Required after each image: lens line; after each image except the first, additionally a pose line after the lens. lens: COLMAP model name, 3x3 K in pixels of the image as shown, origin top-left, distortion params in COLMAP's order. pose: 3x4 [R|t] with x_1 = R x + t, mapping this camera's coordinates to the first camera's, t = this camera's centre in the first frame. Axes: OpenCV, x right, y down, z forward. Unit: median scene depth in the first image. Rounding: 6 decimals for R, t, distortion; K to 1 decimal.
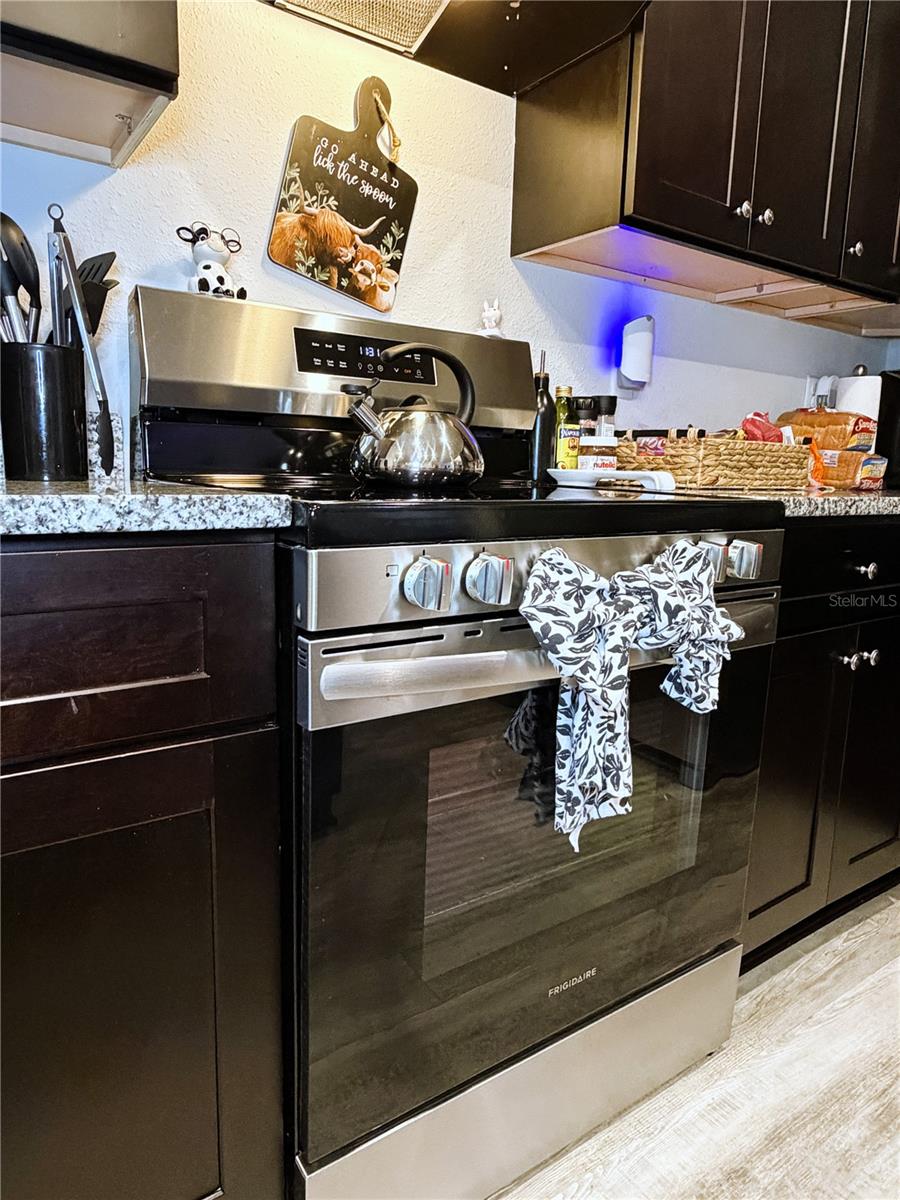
lens RADIAL K [[766.3, 0, 455.6], [0, 766.3, 599.9], [0, 0, 1]] dist [-0.010155, -0.000386]
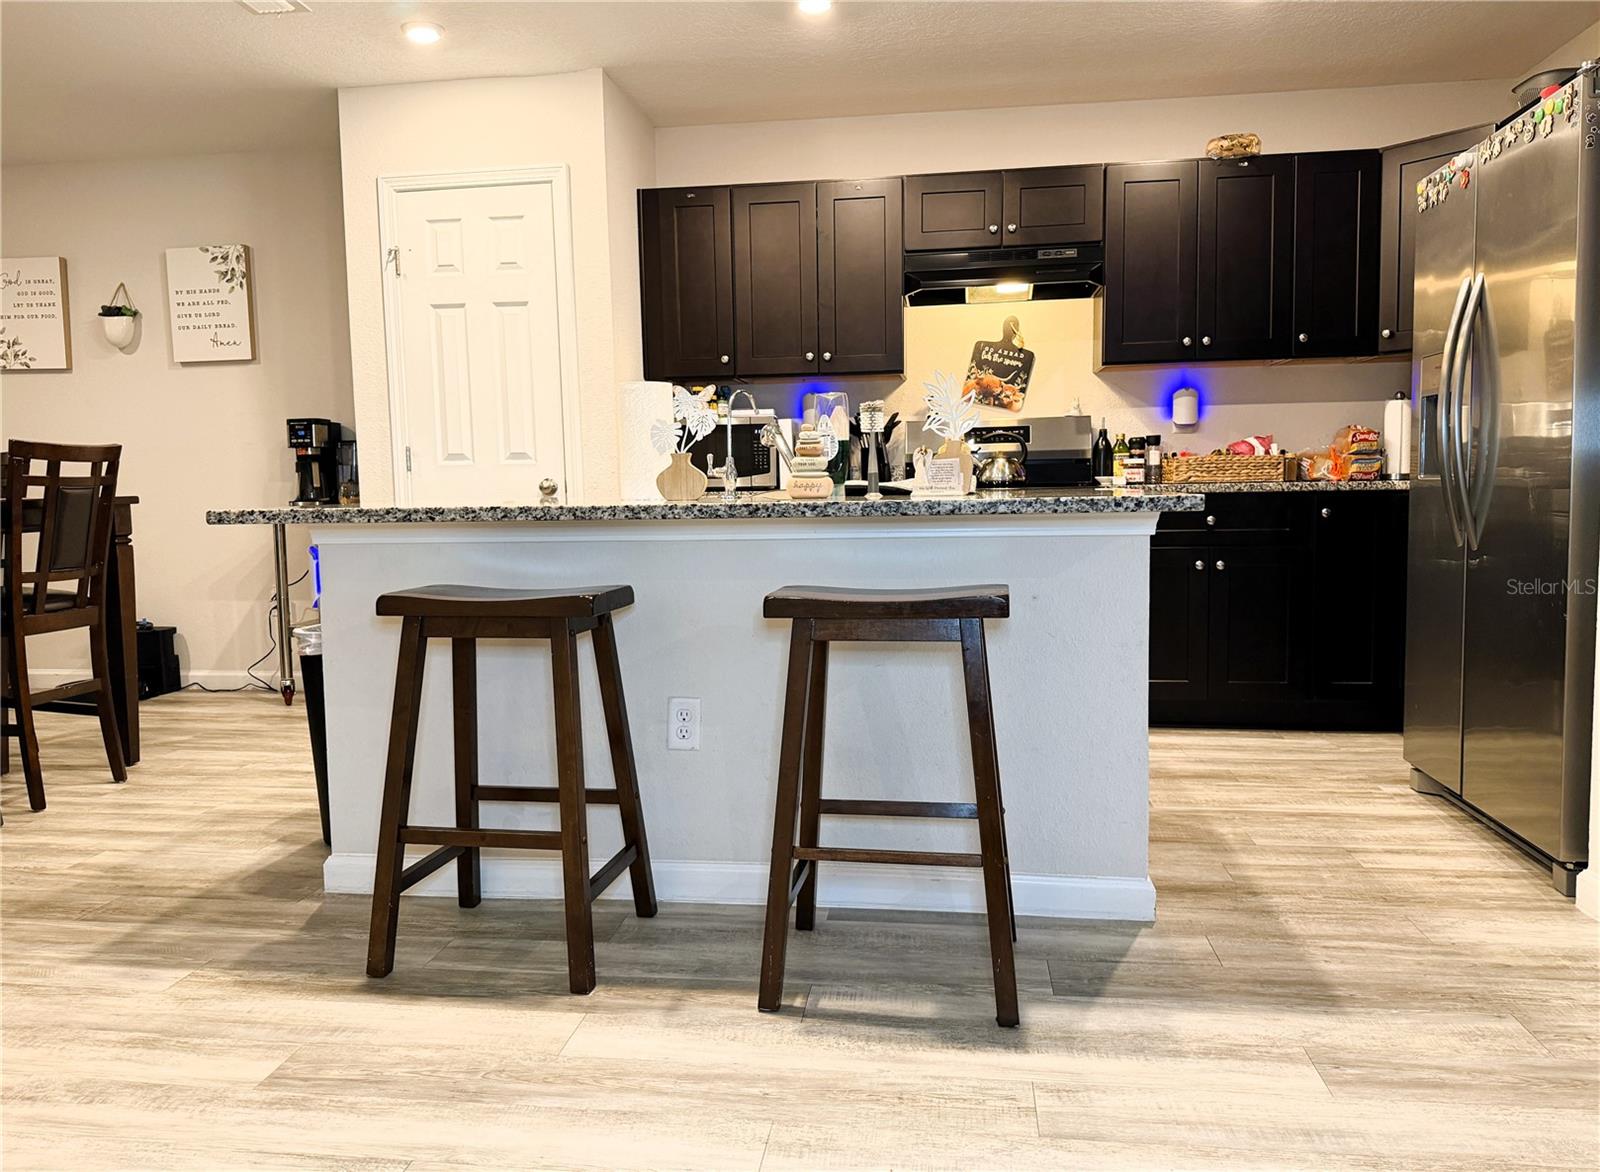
lens RADIAL K [[1152.2, 0, 793.9], [0, 1152.2, 583.4], [0, 0, 1]] dist [0.029059, -0.037254]
pose [[0.722417, 0.019898, -0.691171, 1.790235], [-0.084332, 0.994659, -0.059510, 0.382507], [0.686295, 0.101279, 0.720237, -1.838525]]
